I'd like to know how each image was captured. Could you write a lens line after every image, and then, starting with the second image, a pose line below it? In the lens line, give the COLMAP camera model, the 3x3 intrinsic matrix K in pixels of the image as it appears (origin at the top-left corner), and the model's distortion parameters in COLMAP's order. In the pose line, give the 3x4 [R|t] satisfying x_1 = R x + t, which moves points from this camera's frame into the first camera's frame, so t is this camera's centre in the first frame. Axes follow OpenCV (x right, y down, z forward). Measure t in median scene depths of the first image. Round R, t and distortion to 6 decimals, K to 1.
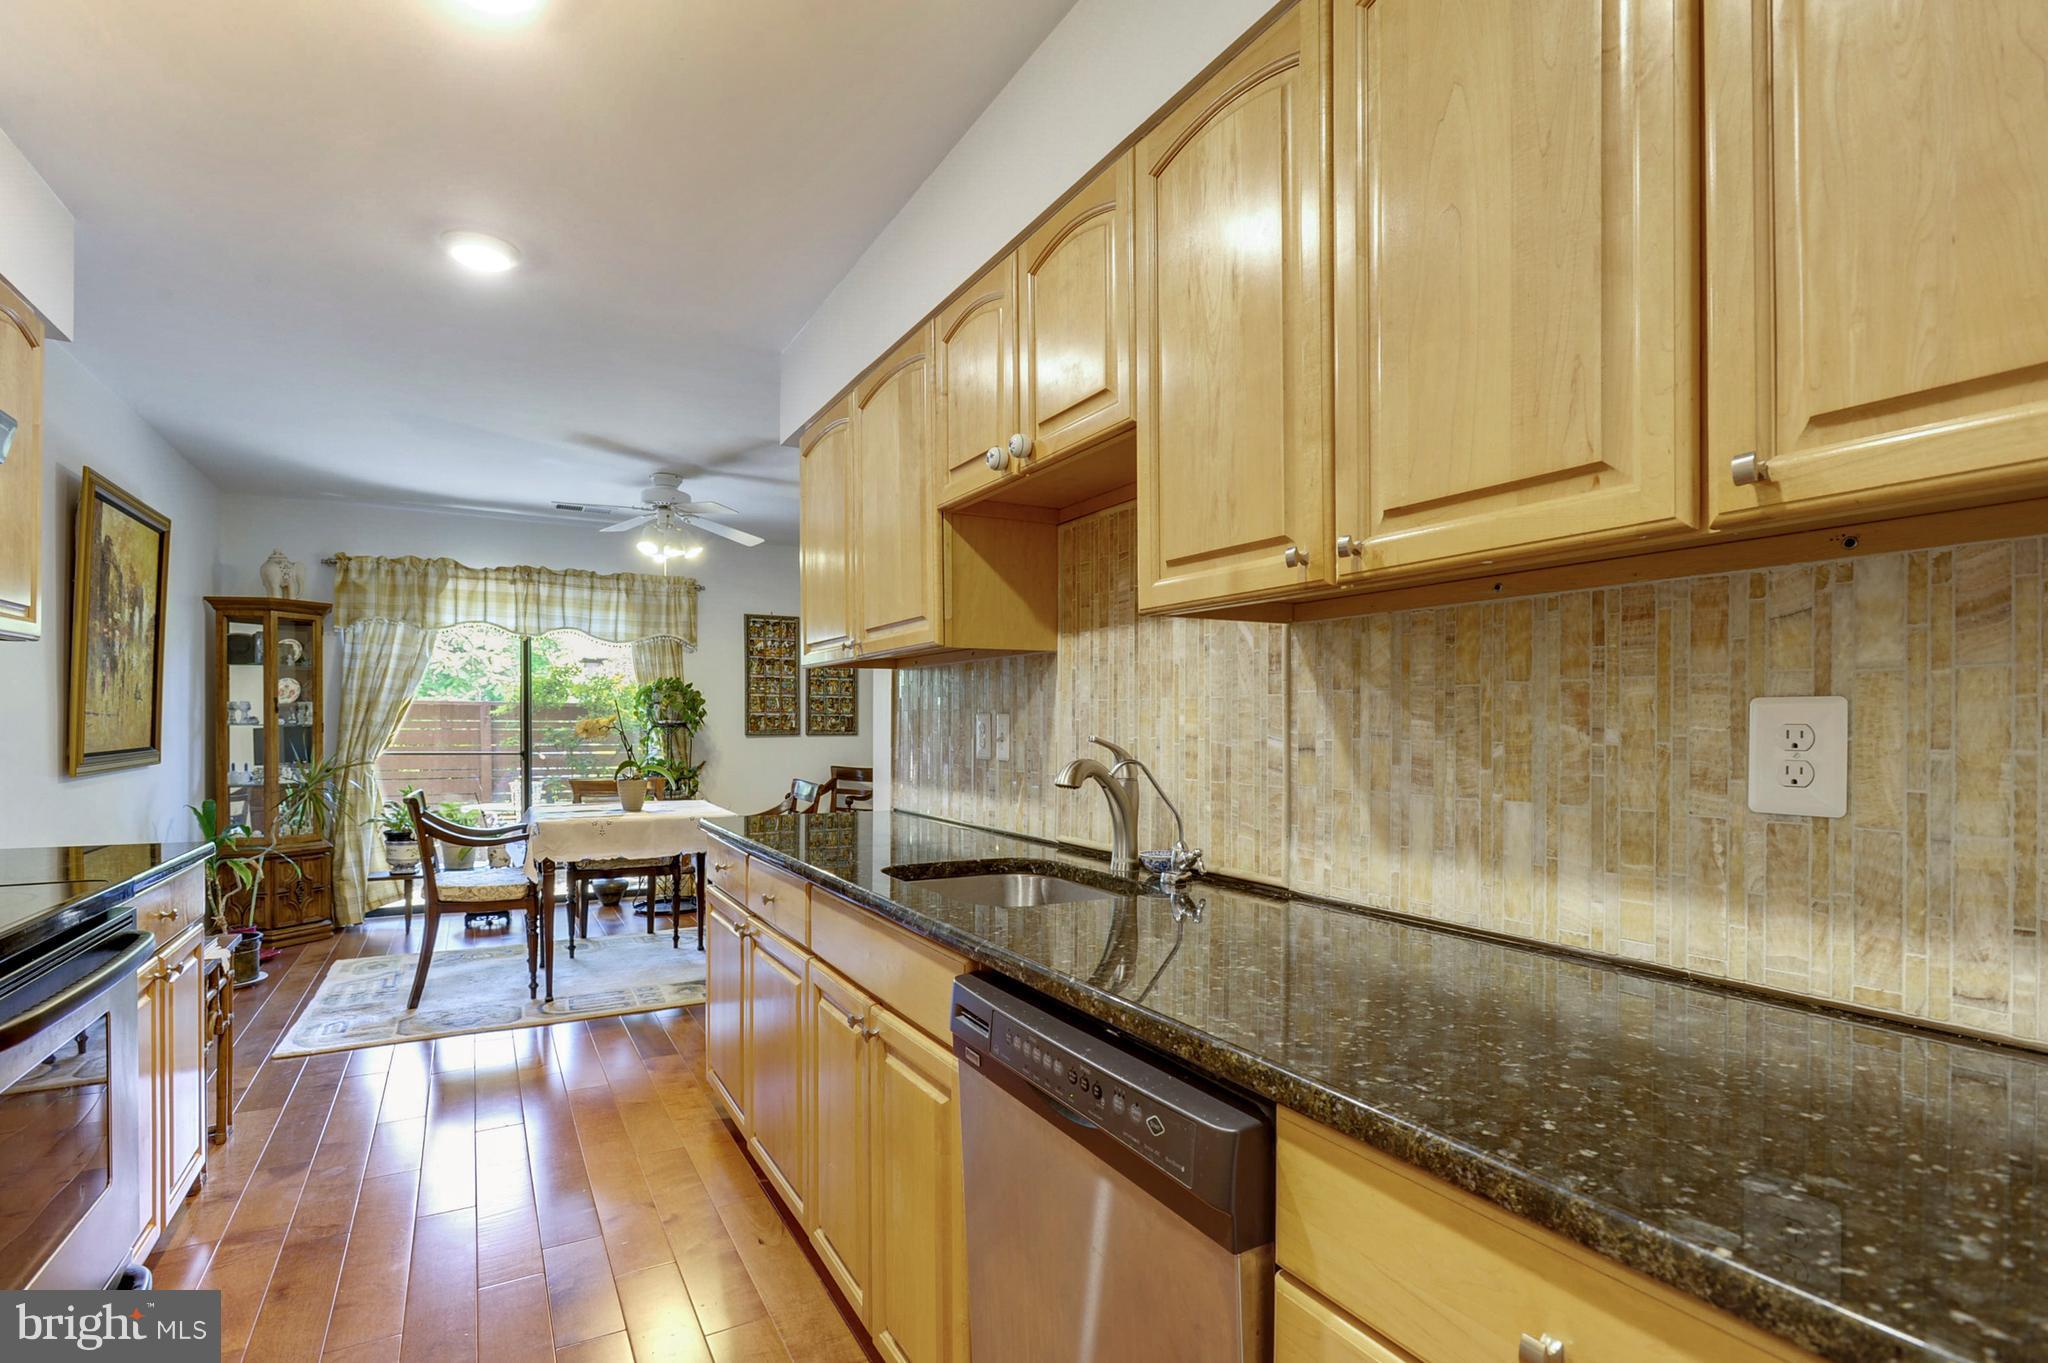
lens RADIAL K [[980.9, 0, 1027.6], [0, 980.9, 722.2], [0, 0, 1]] dist [-0.000641, 0.000039]
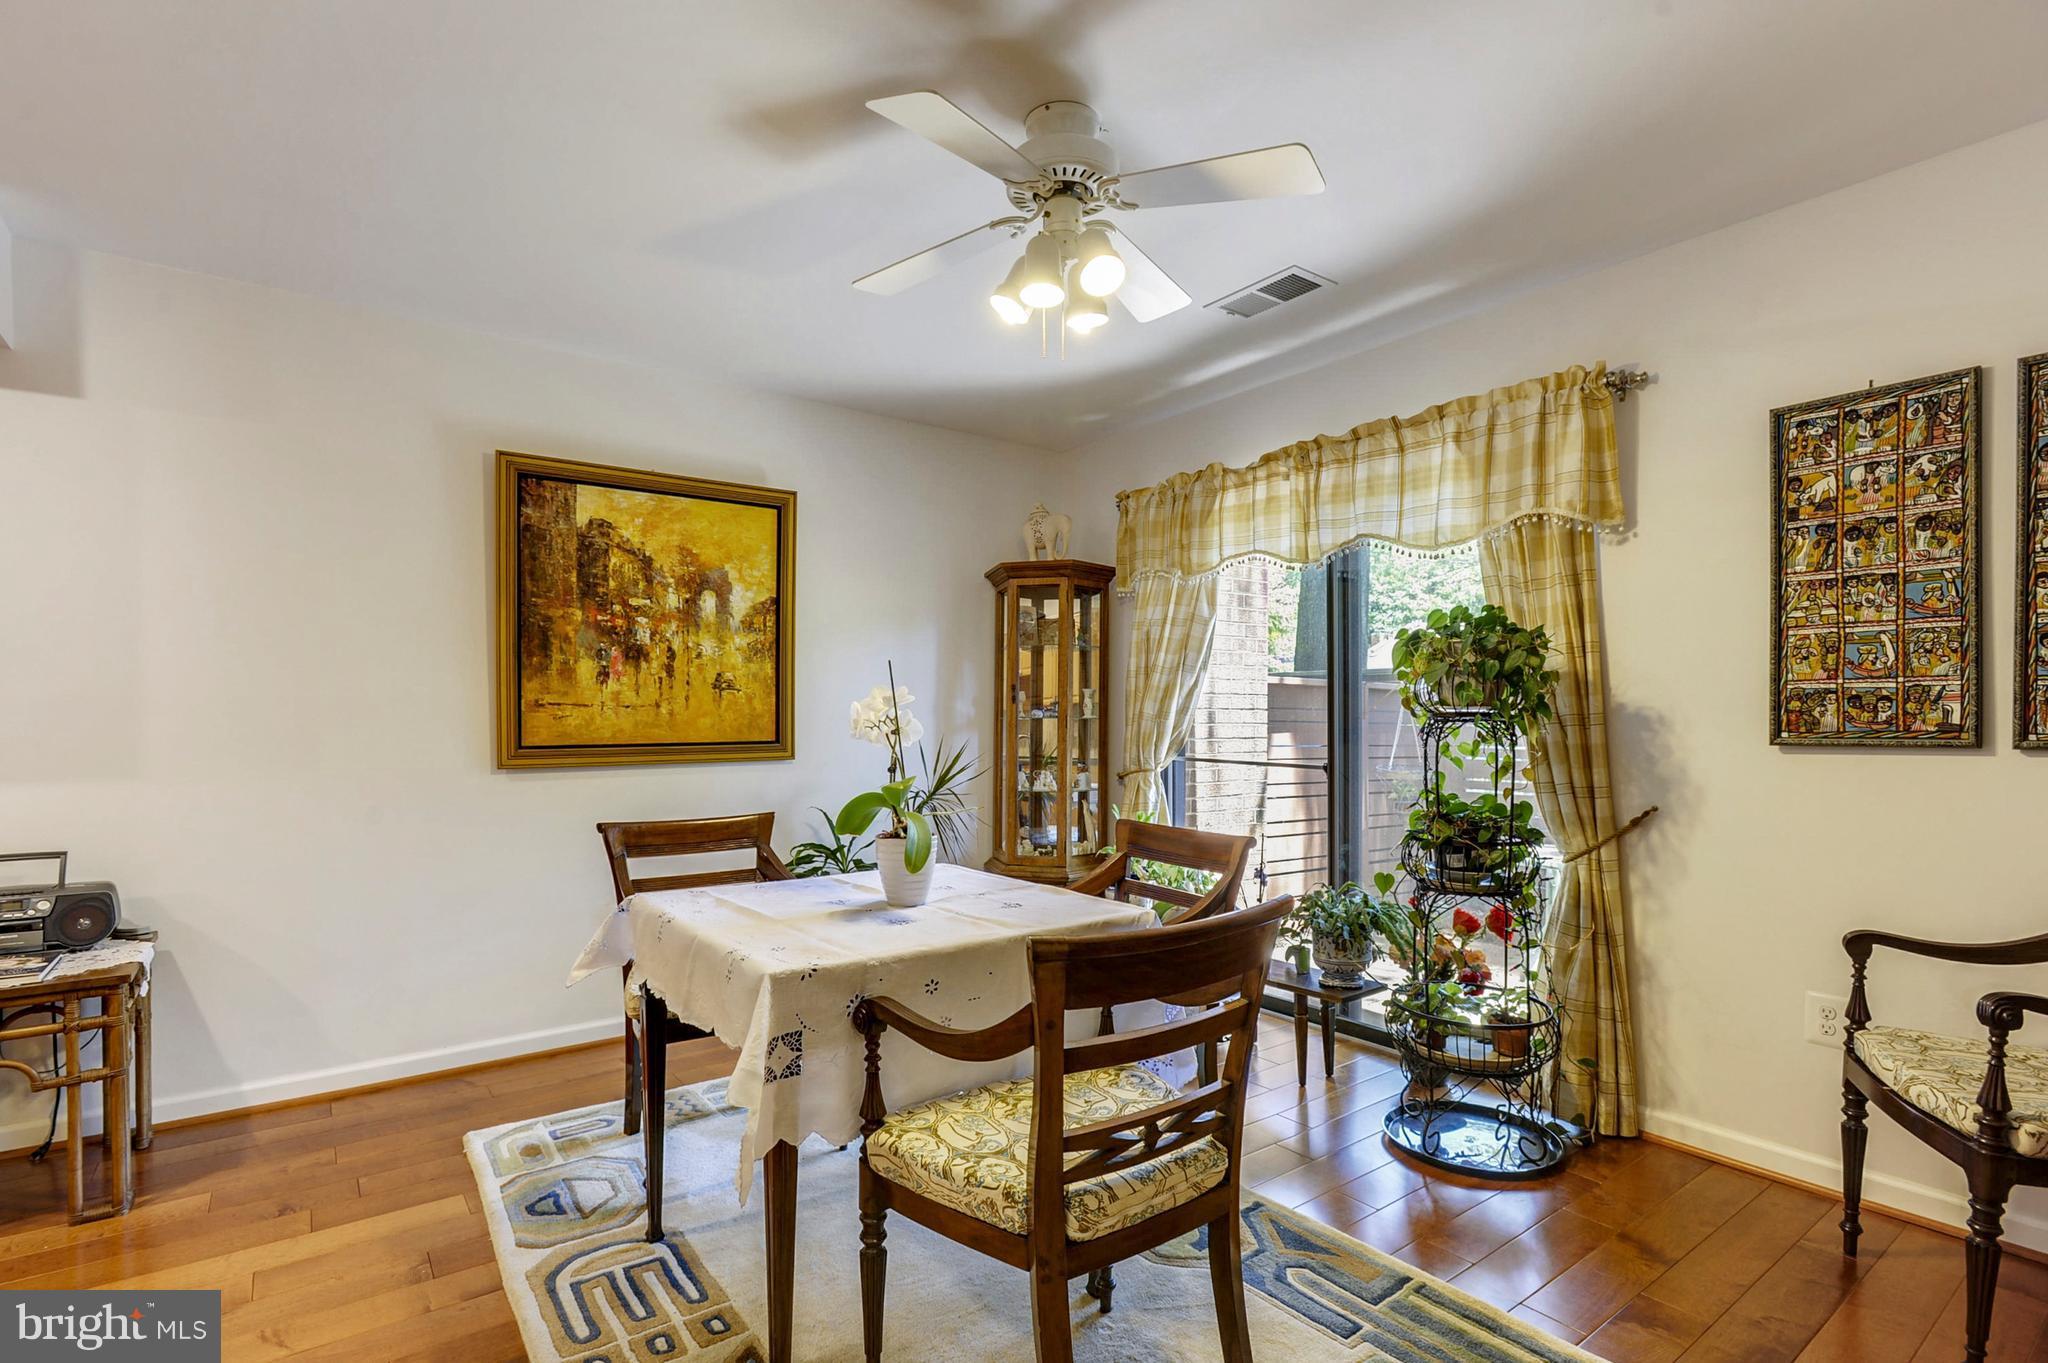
lens RADIAL K [[980.9, 0, 1027.6], [0, 980.9, 722.2], [0, 0, 1]] dist [-0.000641, 0.000039]
pose [[0.128767, -0.000568, -0.991675, 0.044880], [0.000511, 1.000000, -0.000506, 0.006294], [0.991675, -0.000442, 0.128768, 0.888884]]
